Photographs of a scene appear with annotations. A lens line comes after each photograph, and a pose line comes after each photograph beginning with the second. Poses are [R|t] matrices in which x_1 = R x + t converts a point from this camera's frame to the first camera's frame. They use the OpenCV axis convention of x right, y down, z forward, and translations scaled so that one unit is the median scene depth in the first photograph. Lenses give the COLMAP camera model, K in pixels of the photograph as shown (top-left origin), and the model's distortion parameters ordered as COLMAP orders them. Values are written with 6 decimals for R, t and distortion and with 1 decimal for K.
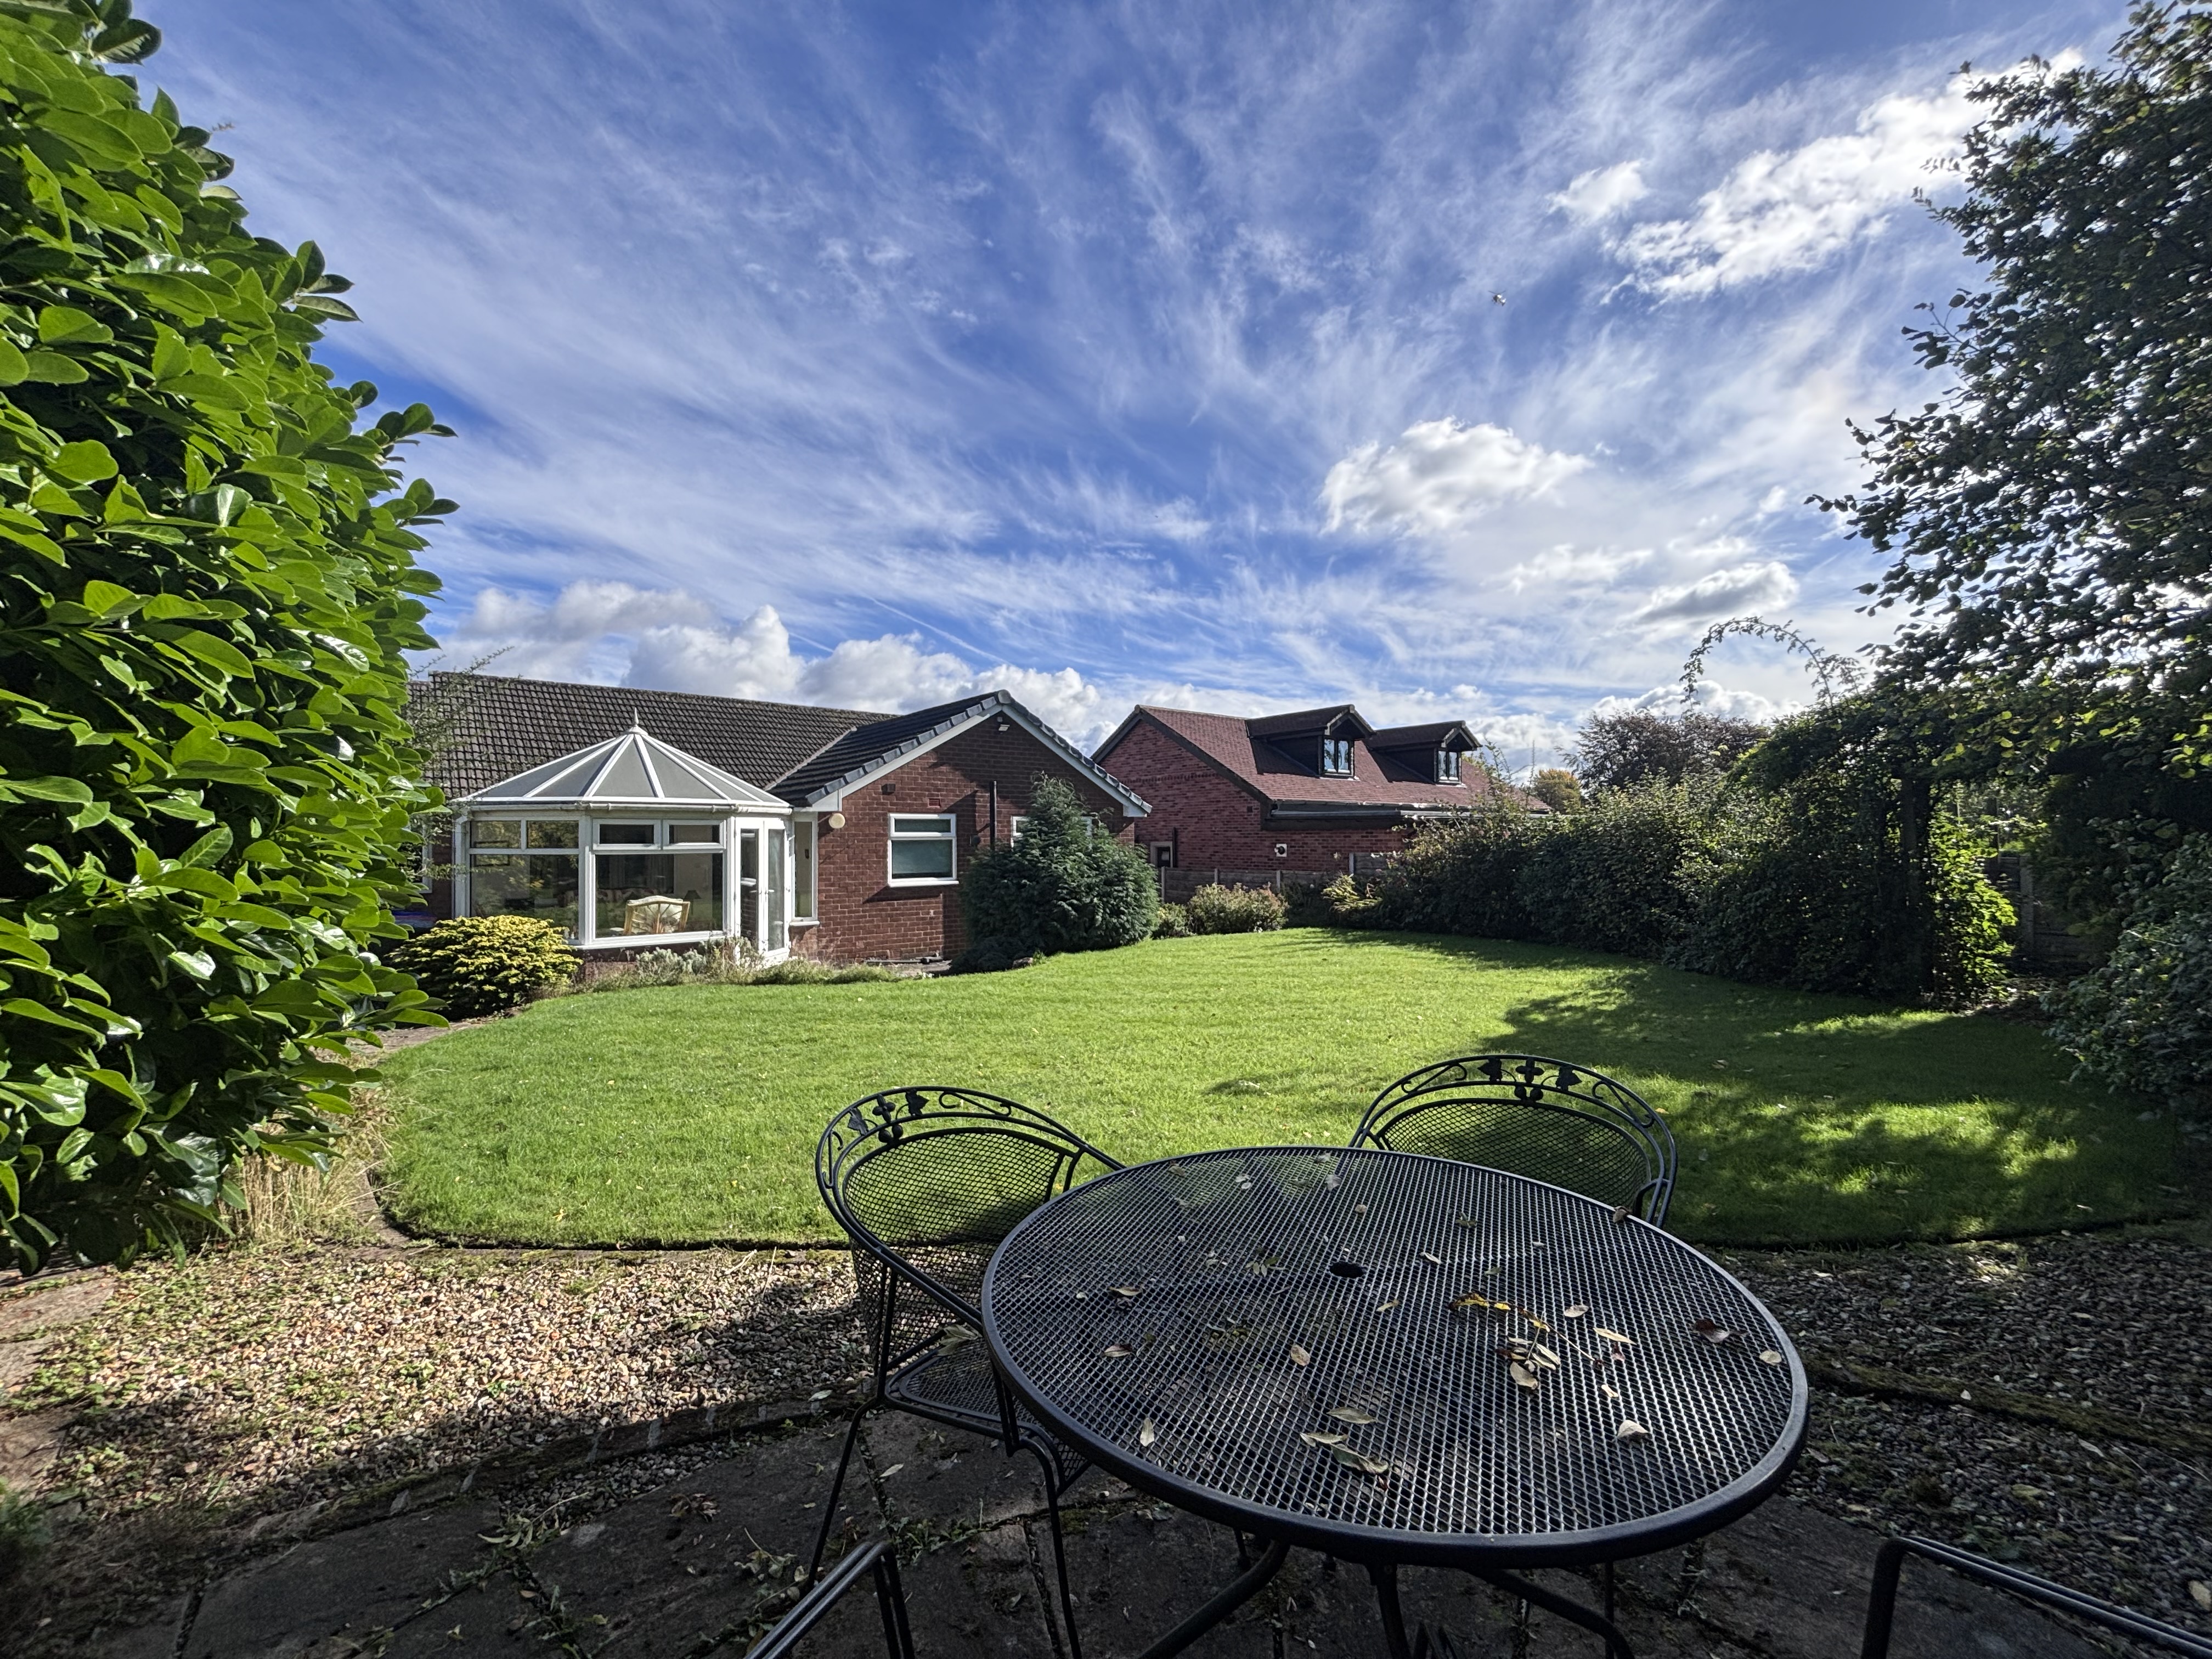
lens RADIAL K [[882.1, 0, 1106.3], [0, 882.1, 836.4], [0, 0, 1]] dist [0.000486, -0.000042]
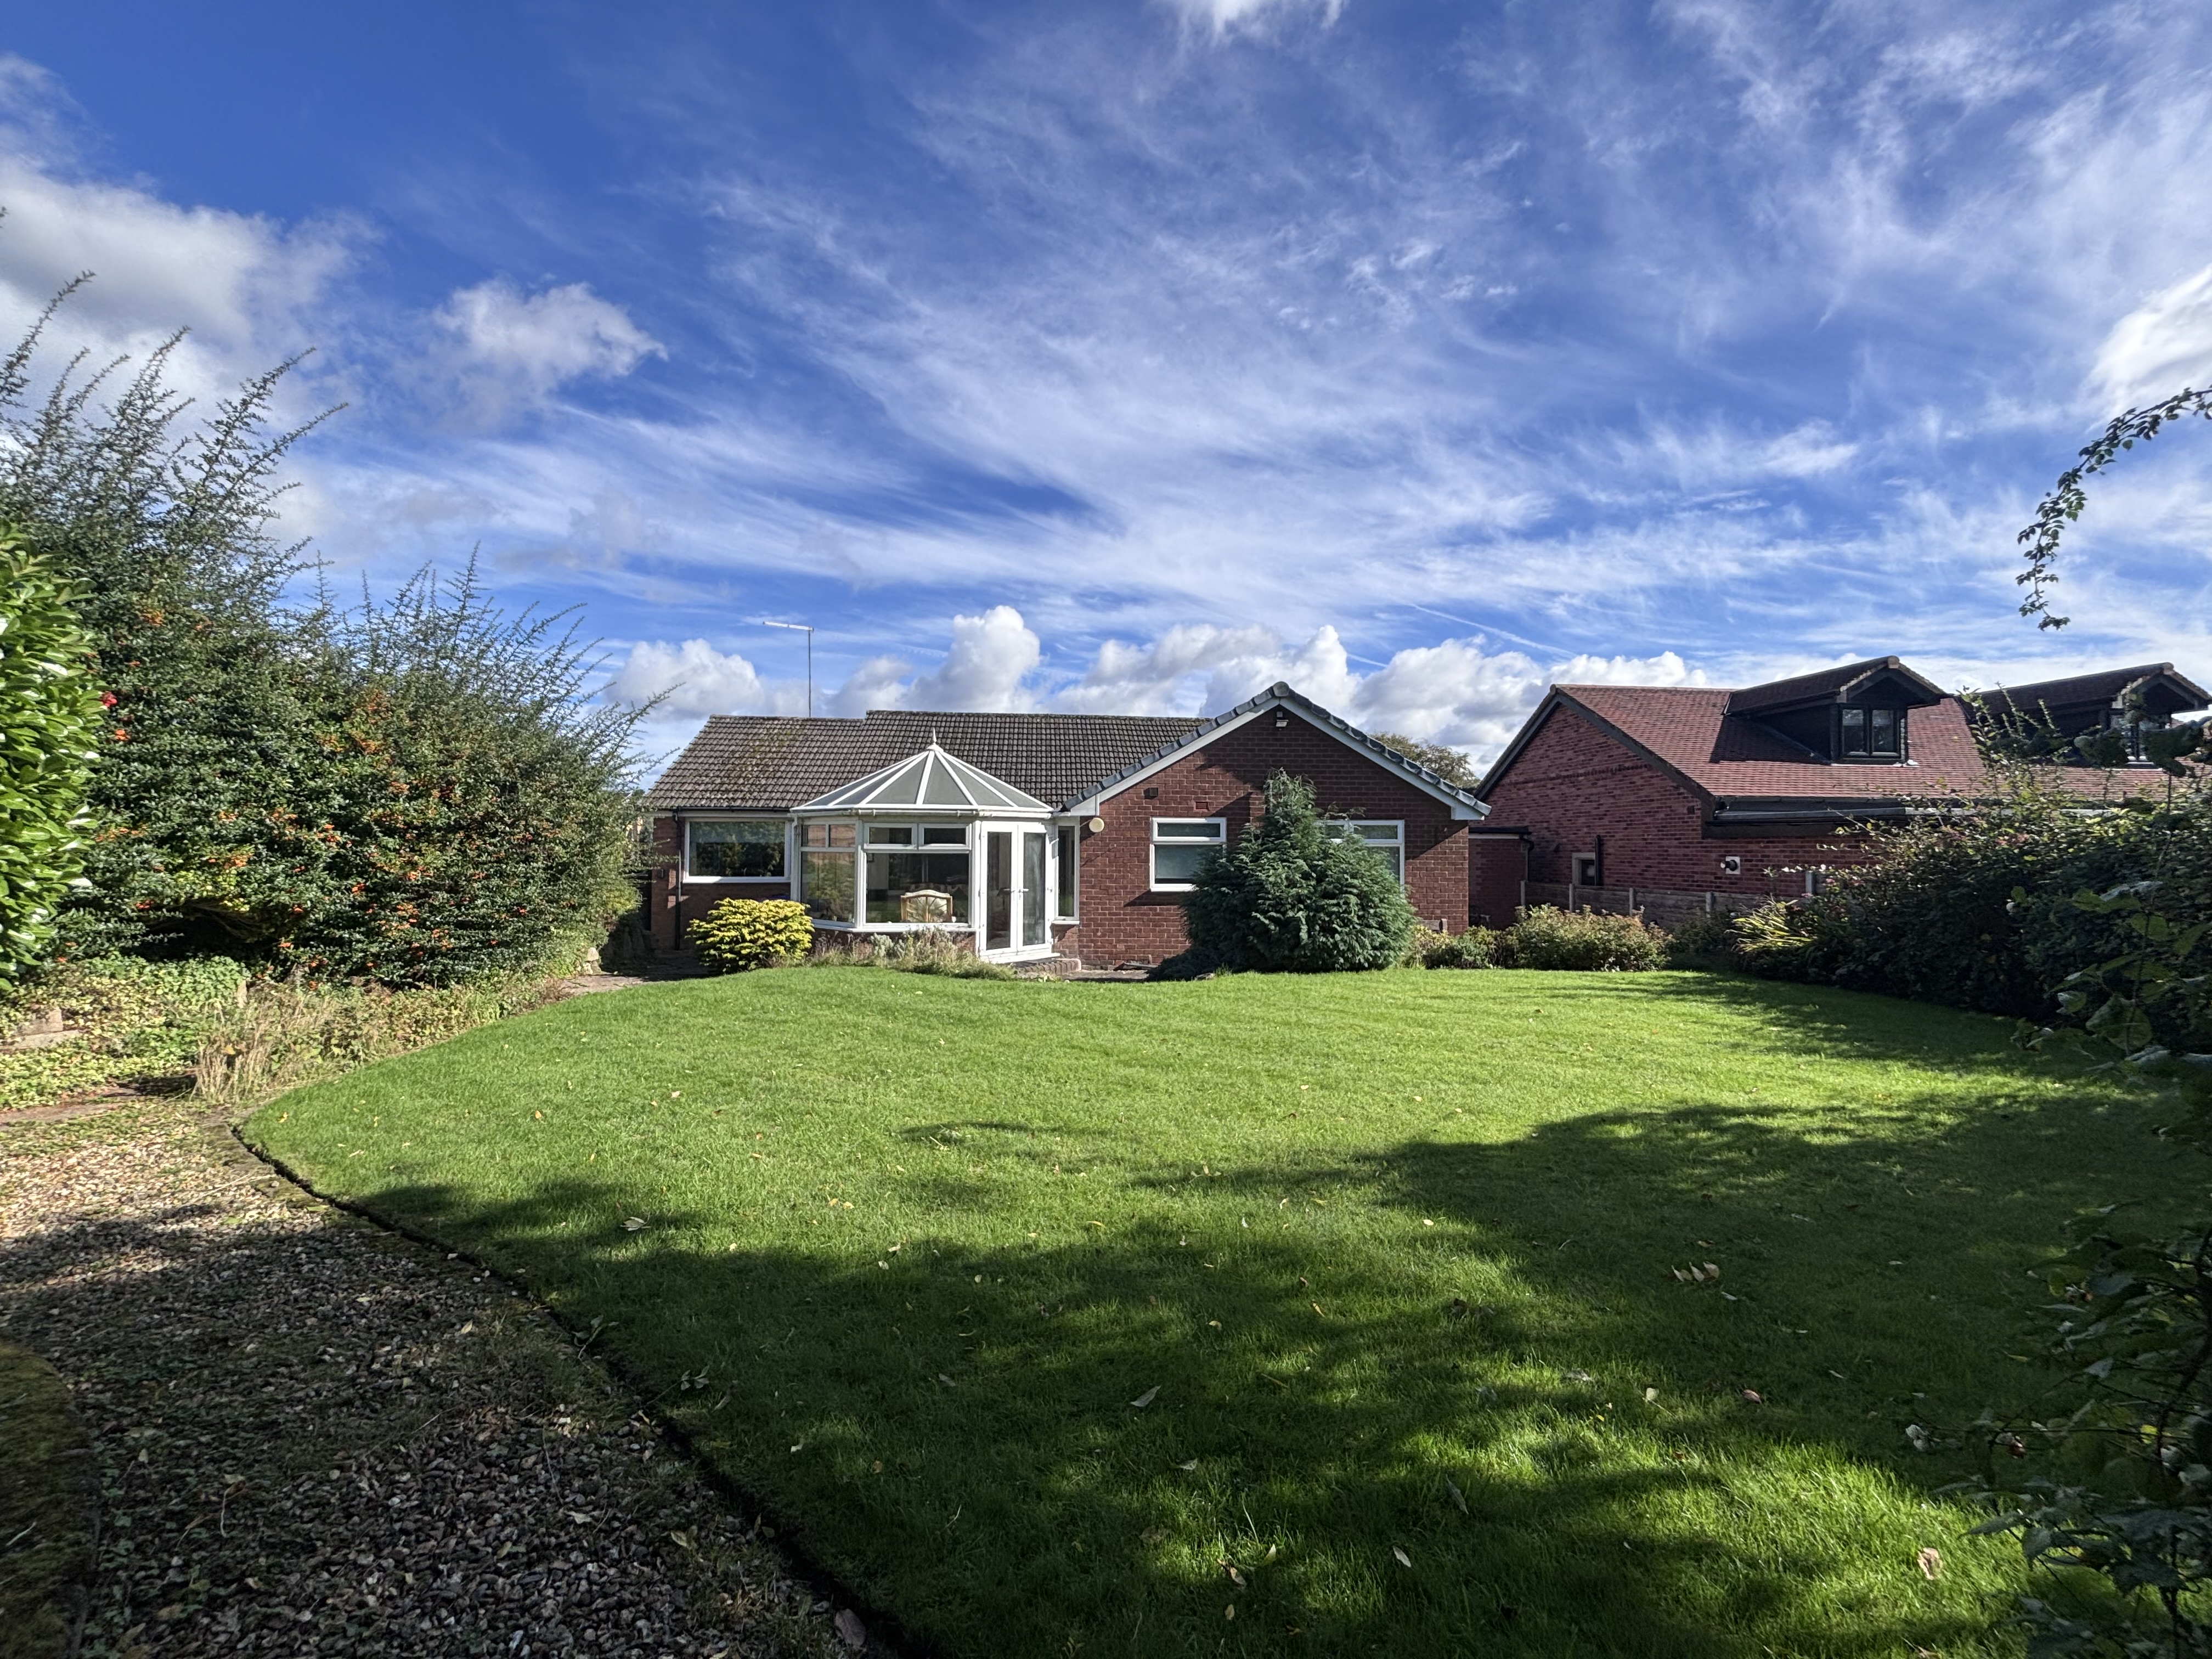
lens RADIAL K [[887.3, 0, 1107.3], [0, 887.3, 822.6], [0, 0, 1]] dist [-0.000080, 0.000128]
pose [[0.831498, -0.006593, -0.555489, 0.151952], [-0.009264, 0.999626, -0.025730, 0.003379], [0.555451, 0.026541, 0.831126, 0.082155]]
